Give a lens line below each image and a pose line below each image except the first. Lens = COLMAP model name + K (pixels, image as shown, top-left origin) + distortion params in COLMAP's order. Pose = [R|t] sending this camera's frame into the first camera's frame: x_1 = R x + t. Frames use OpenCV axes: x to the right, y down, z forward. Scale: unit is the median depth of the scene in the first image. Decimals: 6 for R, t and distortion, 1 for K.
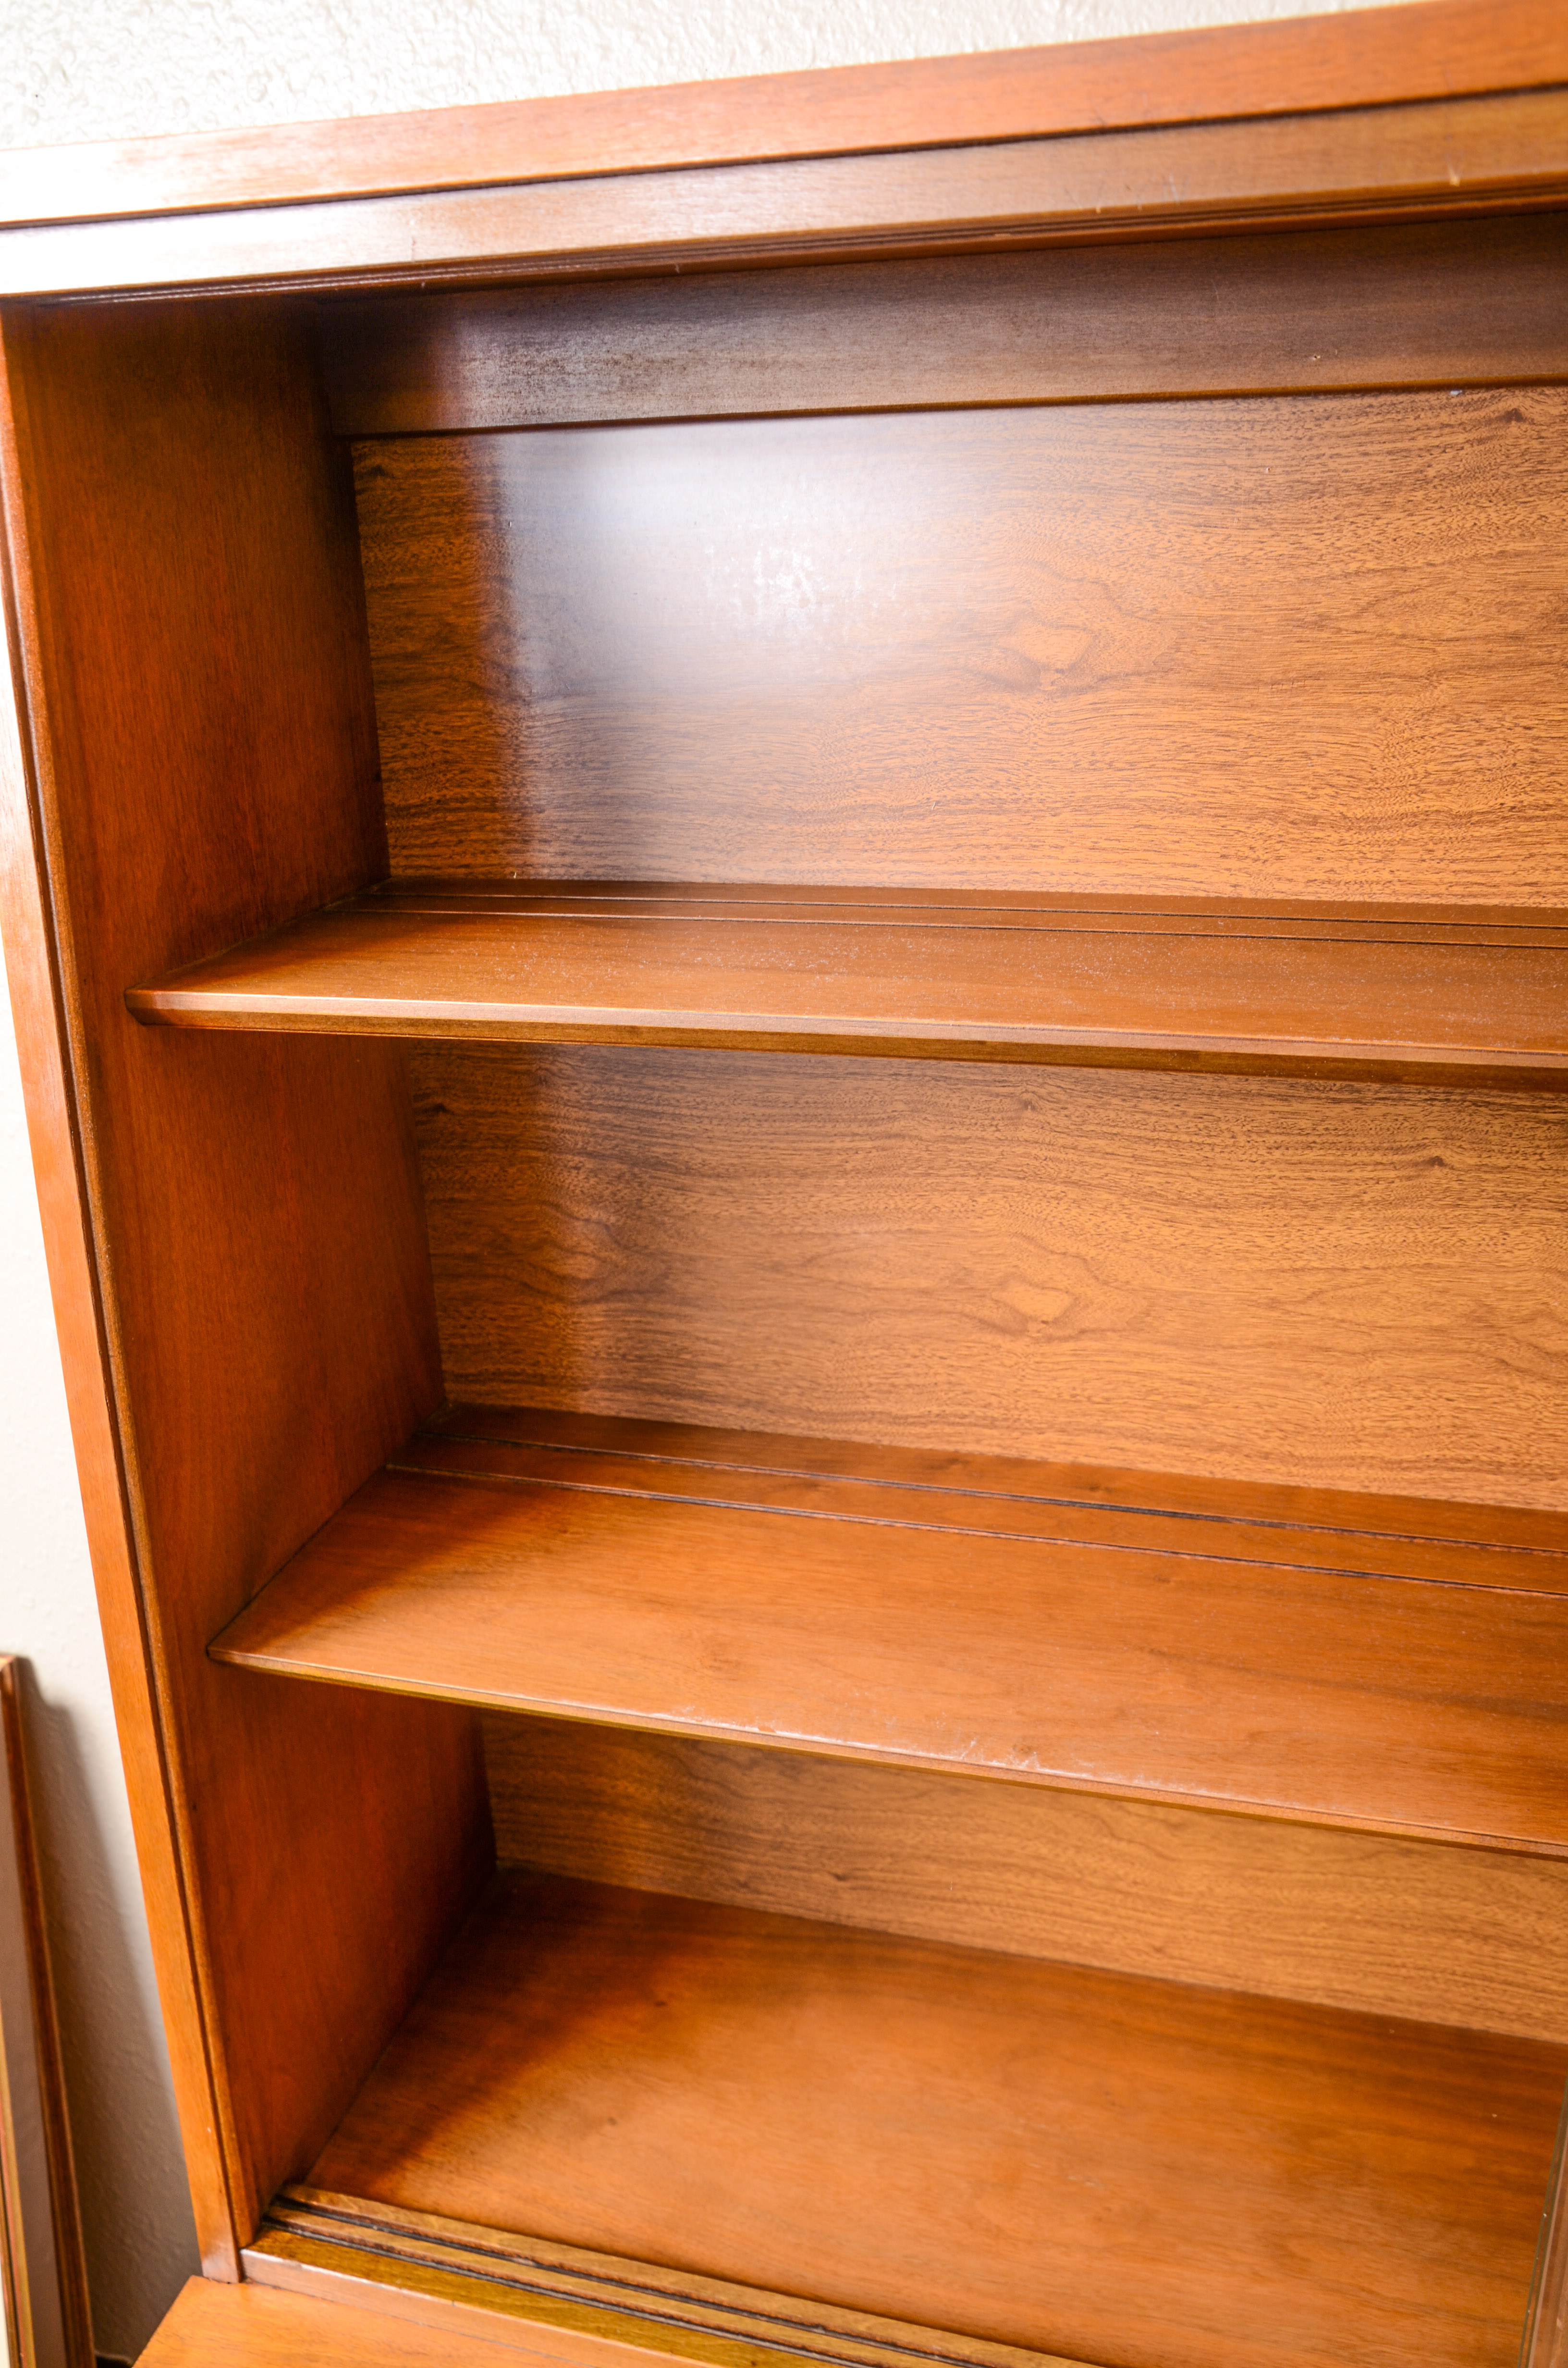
lens RADIAL K [[1829.6, 0, 756.4], [0, 1829.6, 1286.1], [0, 0, 1]] dist [-0.066002, 0.036820]
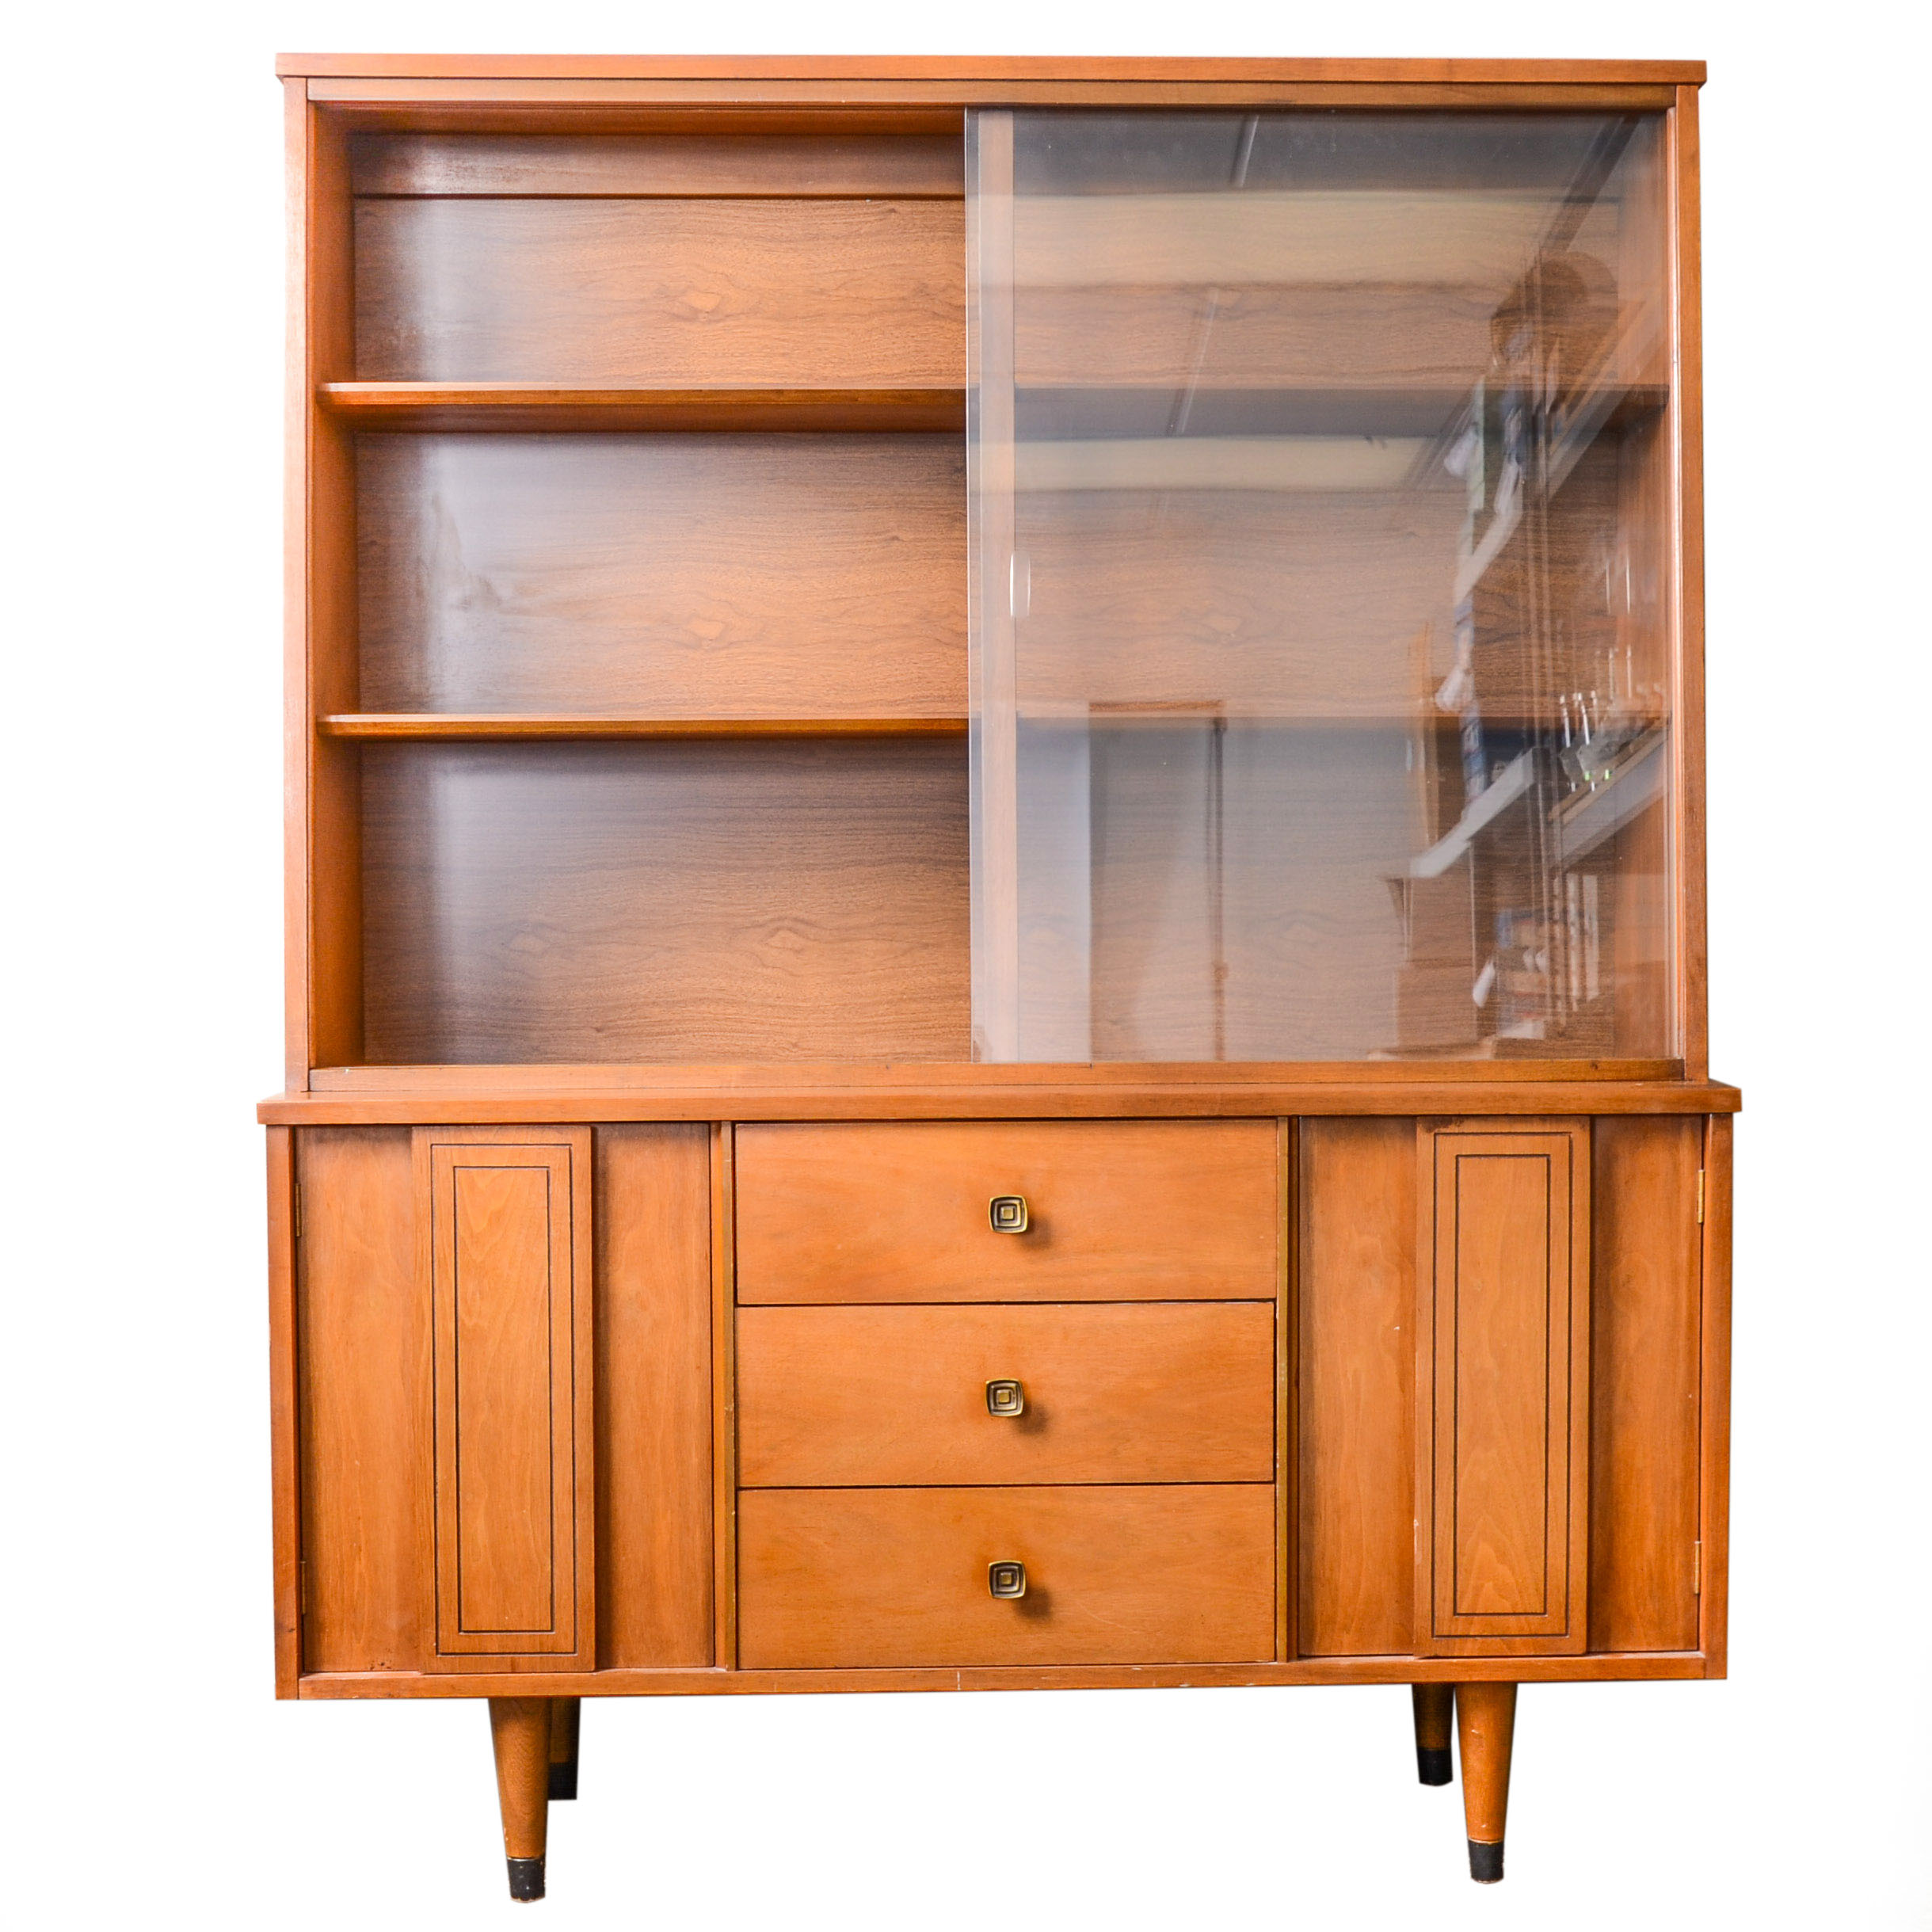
lens RADIAL K [[3528.3, 0, 1044.3], [0, 3528.3, 1044.1], [0, 0, 1]] dist [-0.033670, 0.000000]
pose [[0.950119, 0.011347, 0.311680, -0.672322], [0.093431, 0.943088, -0.319148, 1.668651], [-0.297563, 0.332349, 0.894986, -2.323109]]
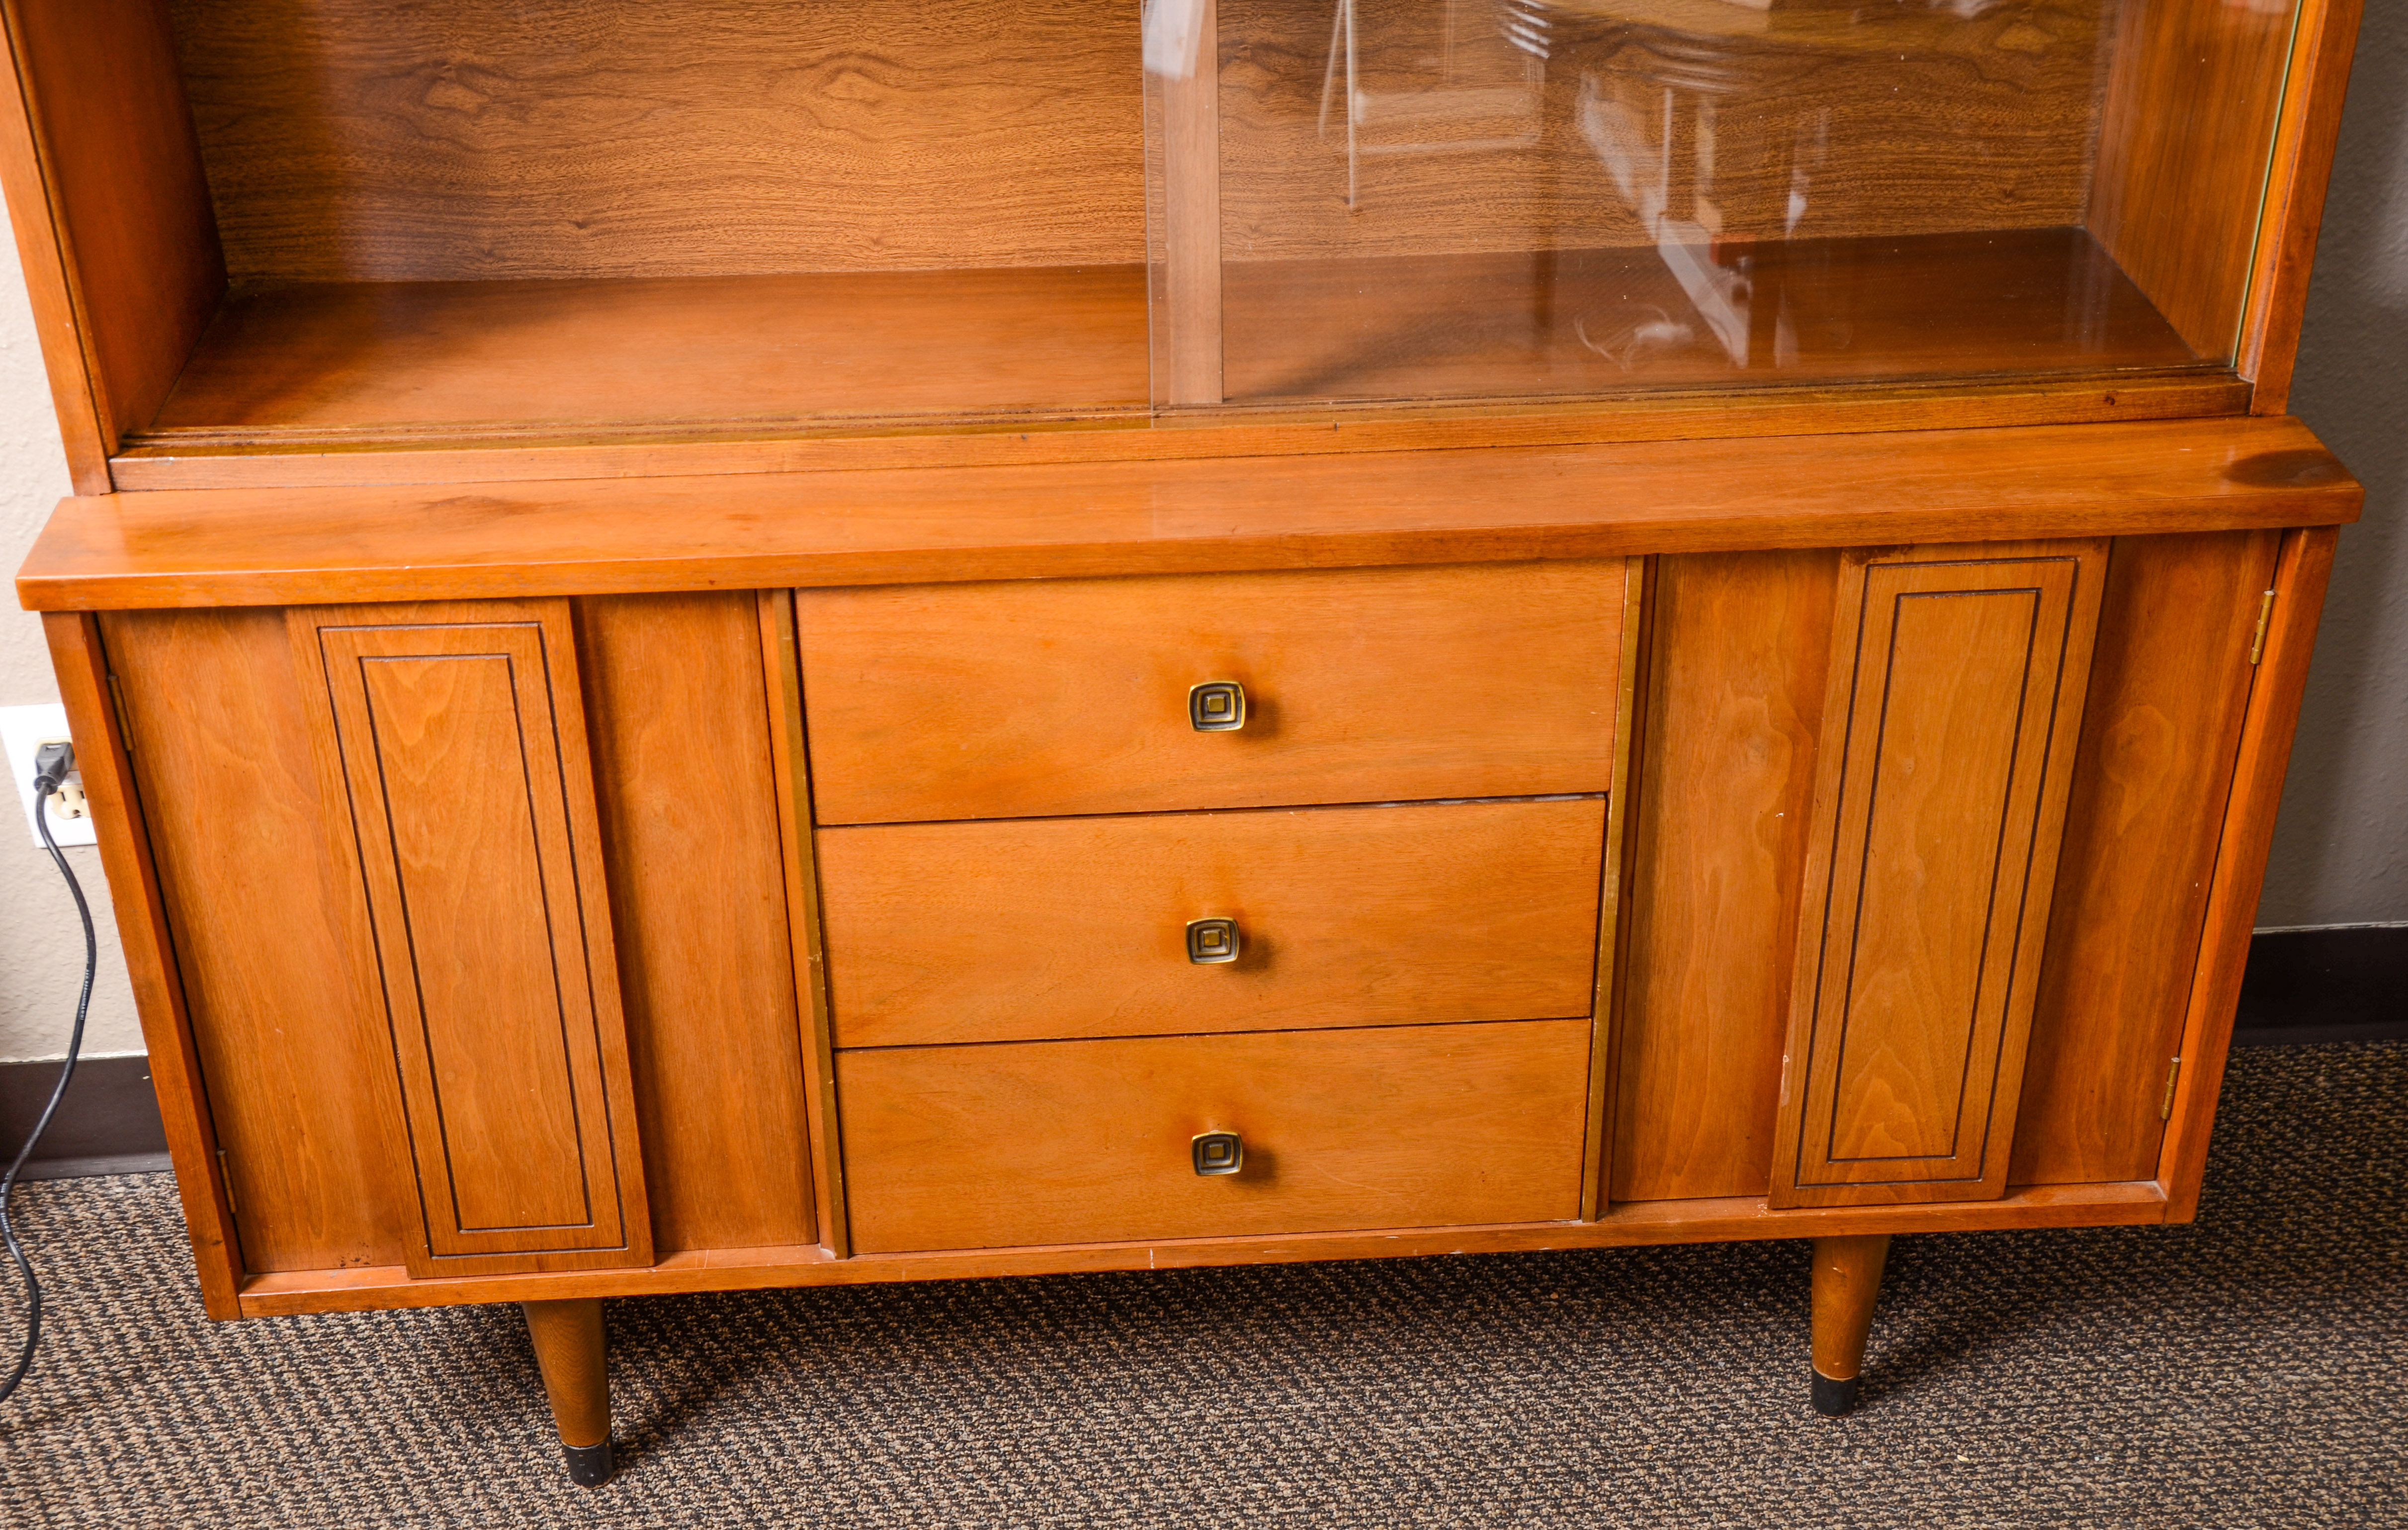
lens RADIAL K [[3053.7, 0, 1204.9], [0, 3053.7, 860.2], [0, 0, 1]] dist [0.138201, 0.000000]
pose [[0.941968, -0.157590, 0.296415, -0.252307], [0.108361, 0.978438, 0.175833, 0.501632], [-0.317733, -0.133510, 0.938734, -1.079646]]
